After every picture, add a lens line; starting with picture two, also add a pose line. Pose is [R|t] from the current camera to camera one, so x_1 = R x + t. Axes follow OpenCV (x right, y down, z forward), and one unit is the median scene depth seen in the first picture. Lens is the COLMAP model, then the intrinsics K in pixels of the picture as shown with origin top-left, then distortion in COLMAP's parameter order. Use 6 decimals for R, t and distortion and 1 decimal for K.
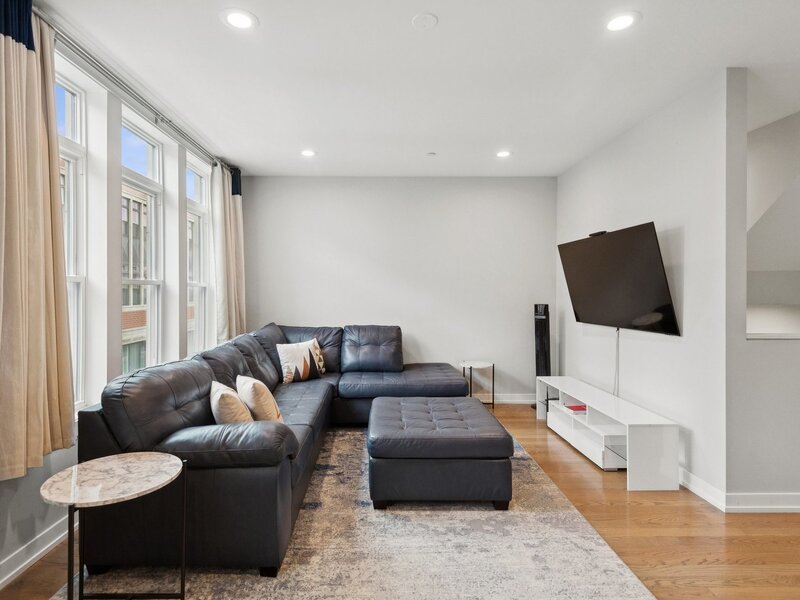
lens RADIAL K [[416.5, 0, 395.8], [0, 416.5, 290.3], [0, 0, 1]] dist [0.042076, -0.030873]
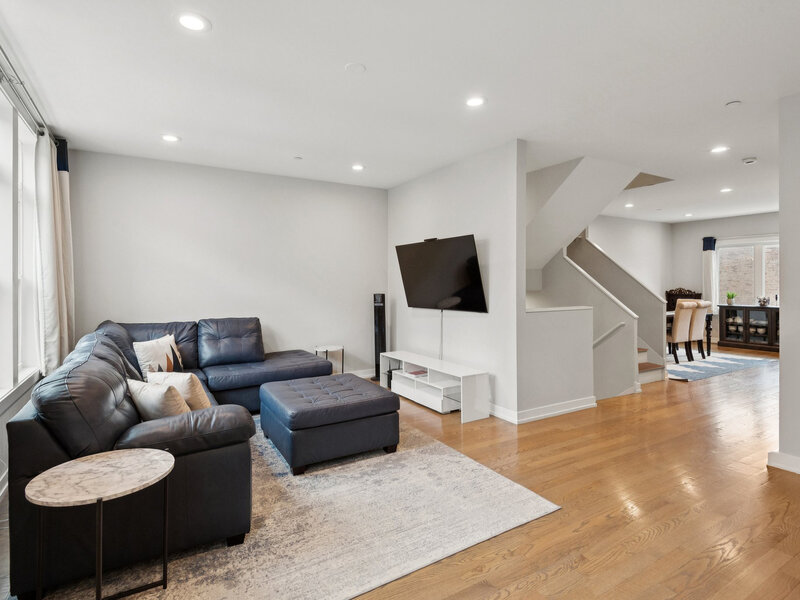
lens RADIAL K [[418.2, 0, 389.9], [0, 418.2, 283.8], [0, 0, 1]] dist [0.046203, -0.033264]
pose [[0.870182, -0.004976, 0.492705, -0.342909], [0.003987, 0.999987, 0.003057, 0.000824], [-0.492714, -0.000695, 0.870191, -0.105341]]
